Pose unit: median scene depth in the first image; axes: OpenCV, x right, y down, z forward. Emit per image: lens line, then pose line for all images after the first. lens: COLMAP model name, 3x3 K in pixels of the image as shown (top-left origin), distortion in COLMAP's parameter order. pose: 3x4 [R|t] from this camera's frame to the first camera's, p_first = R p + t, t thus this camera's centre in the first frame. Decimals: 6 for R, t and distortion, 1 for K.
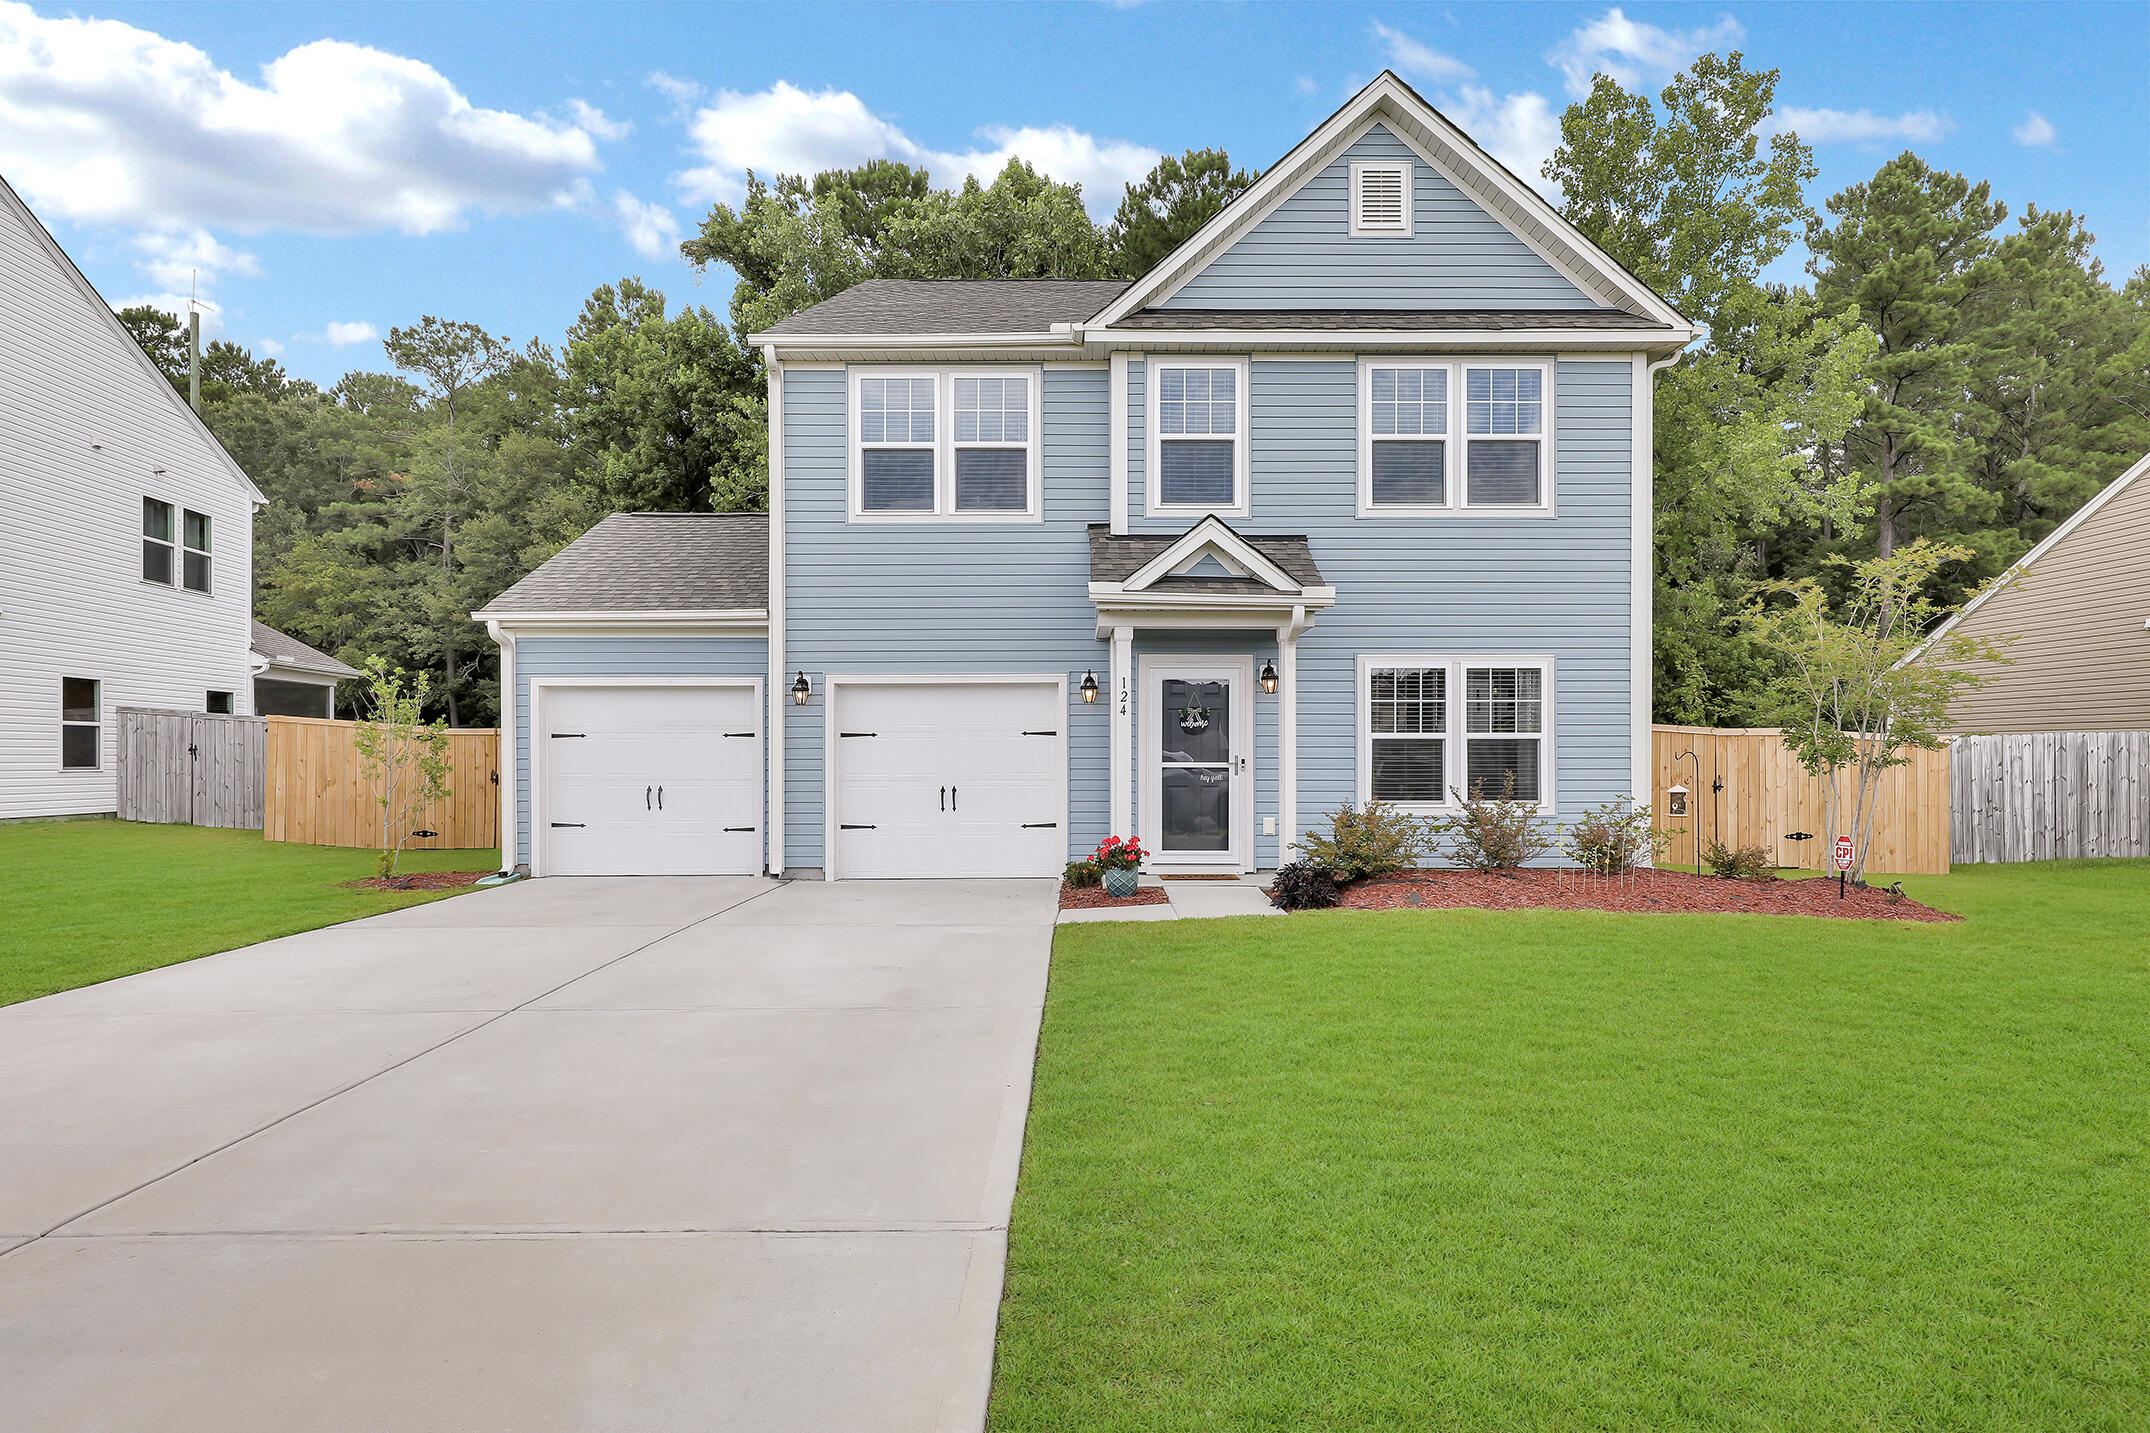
lens RADIAL K [[1161.3, 0, 1078.8], [0, 1161.3, 762.6], [0, 0, 1]] dist [0.005532, -0.000555]
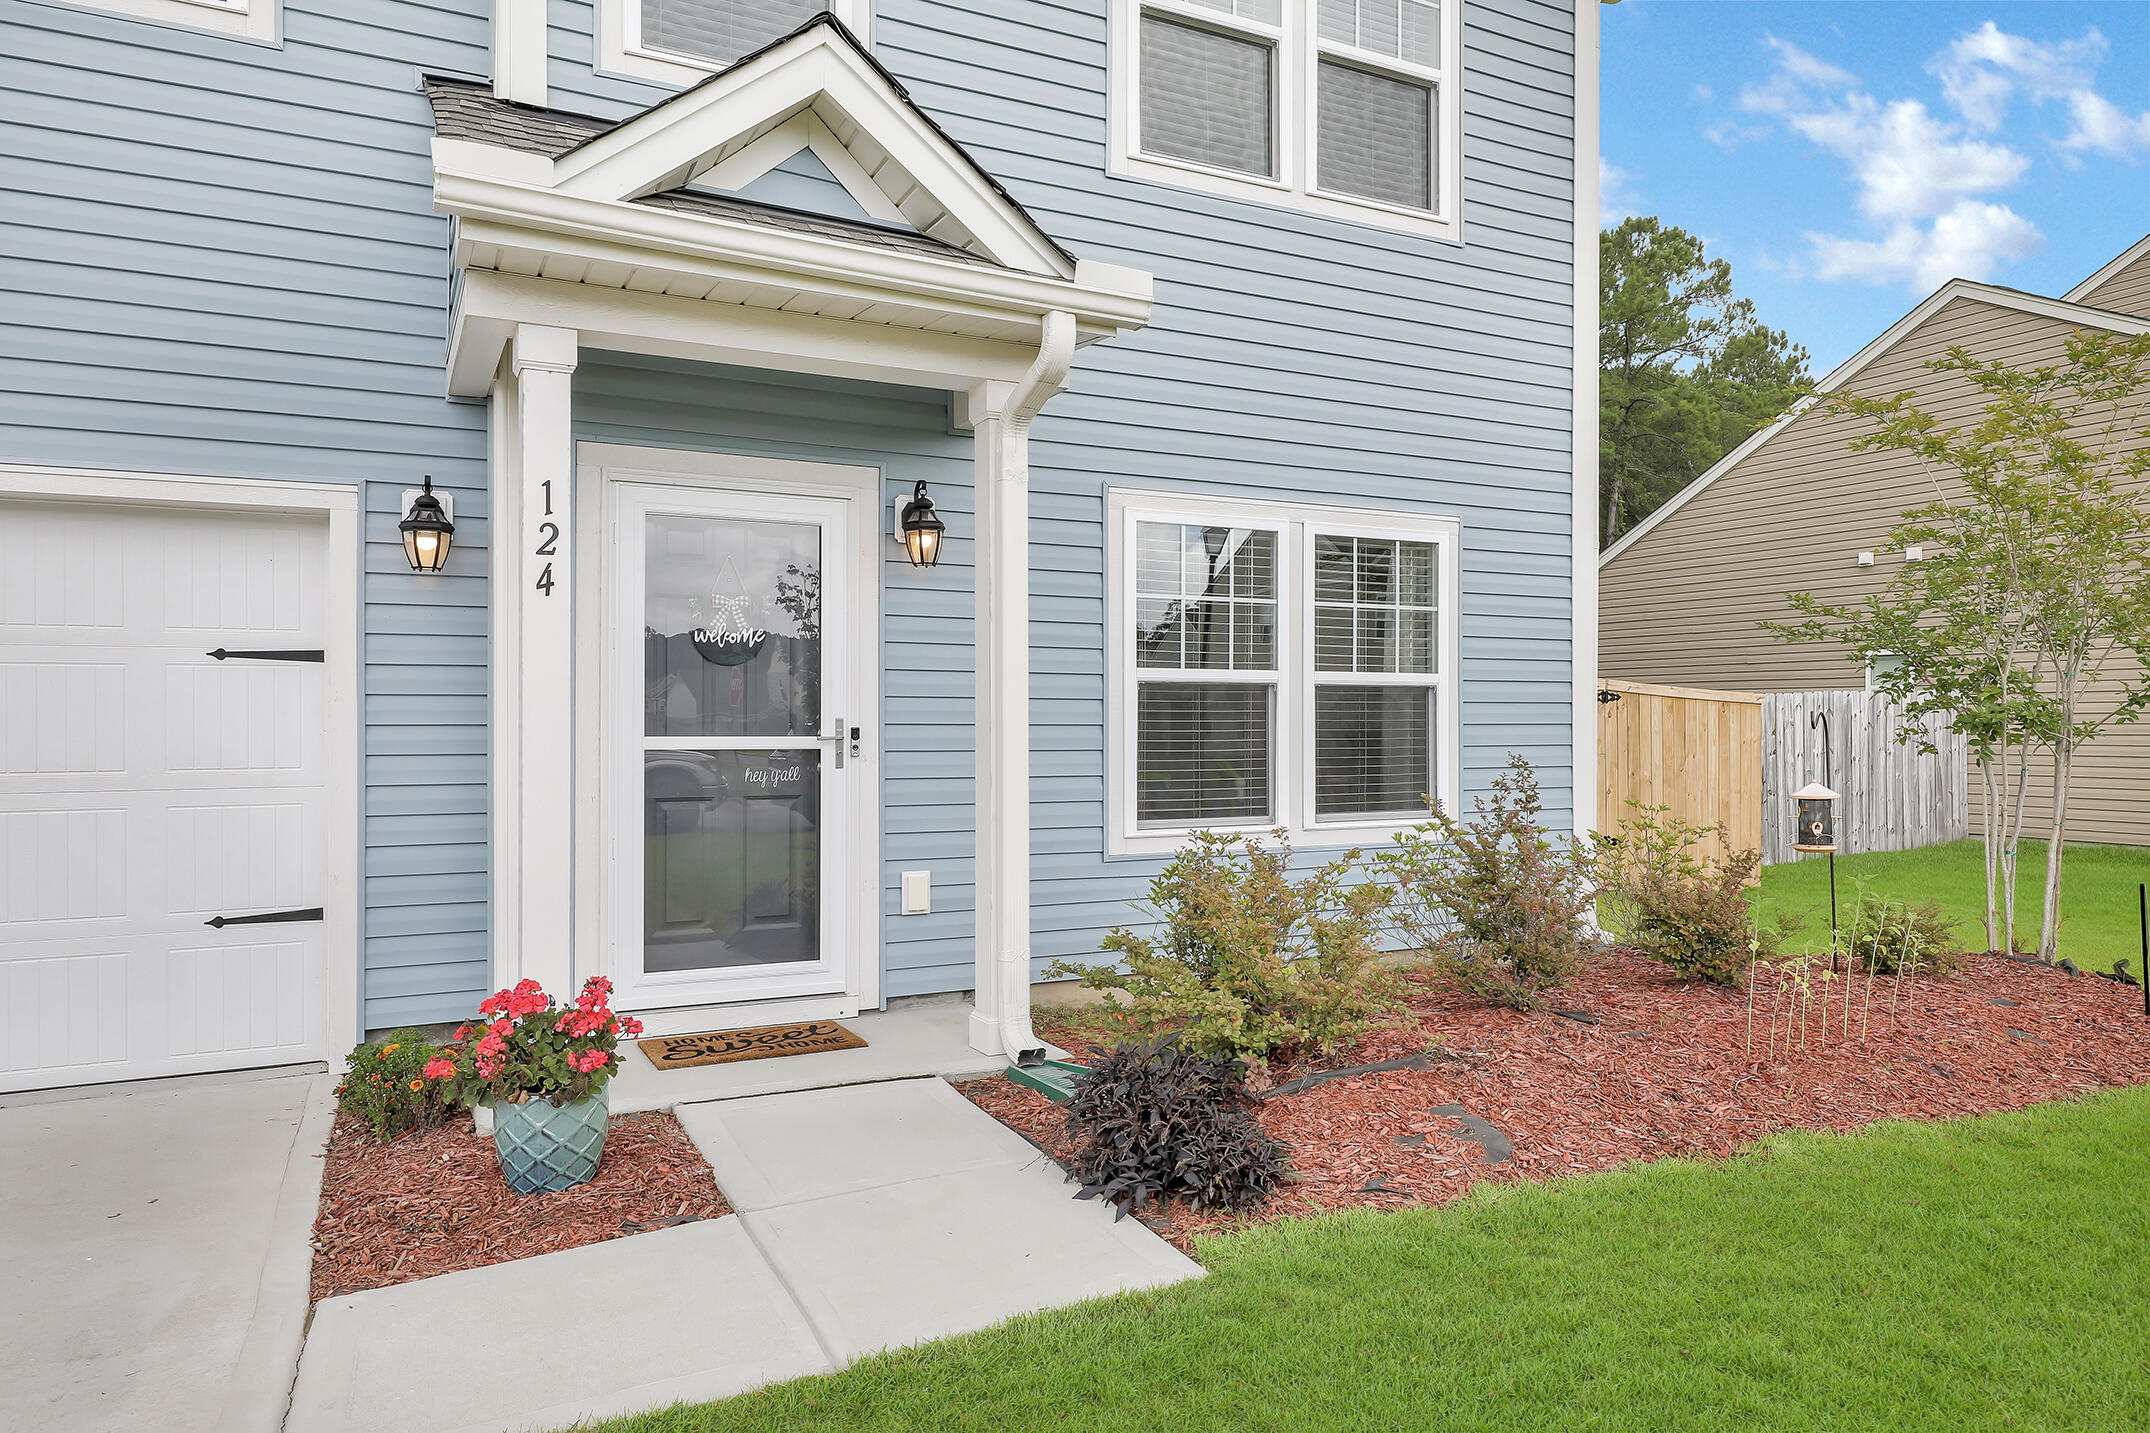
lens RADIAL K [[1379.8, 0, 1085.4], [0, 1379.8, 712.6], [0, 0, 1]] dist [0.007303, -0.001742]
pose [[0.895628, 0.004048, 0.444785, 0.001338], [0.000743, 0.999944, -0.010596, -0.002979], [-0.444803, 0.009820, 0.895575, 0.539991]]
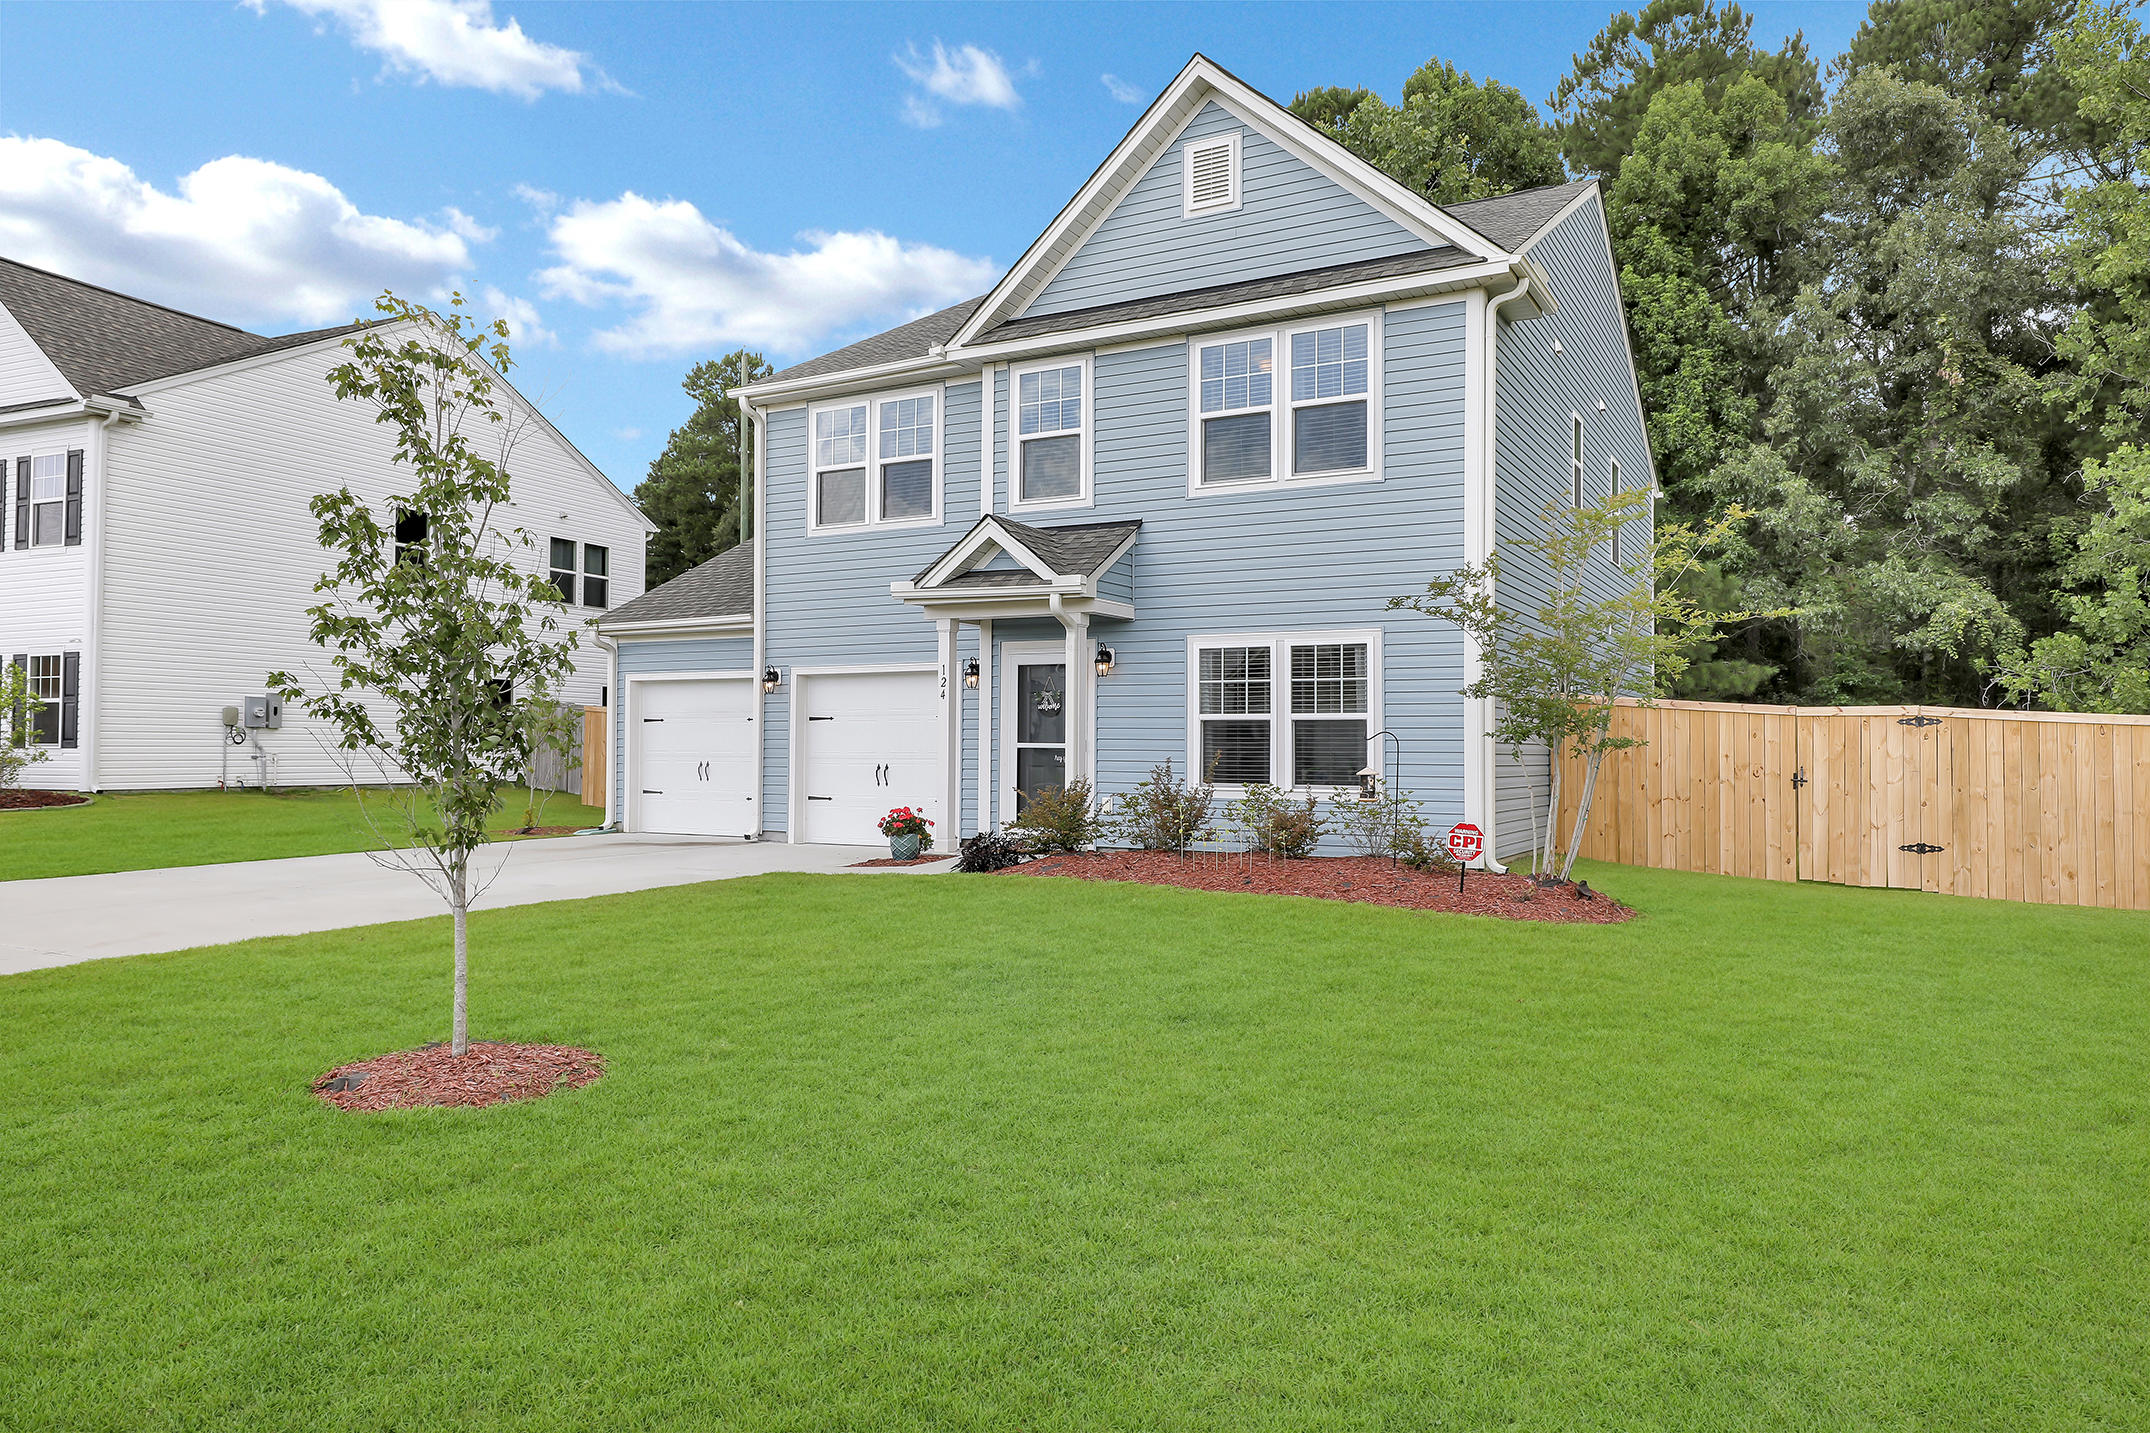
lens RADIAL K [[1379.8, 0, 1065.3], [0, 1379.8, 723.1], [0, 0, 1]] dist [0.007303, -0.001742]
pose [[0.869864, -0.002573, -0.493286, 0.731127], [-0.009472, 0.999715, -0.021918, 0.008826], [0.493202, 0.023738, 0.869591, -0.075465]]
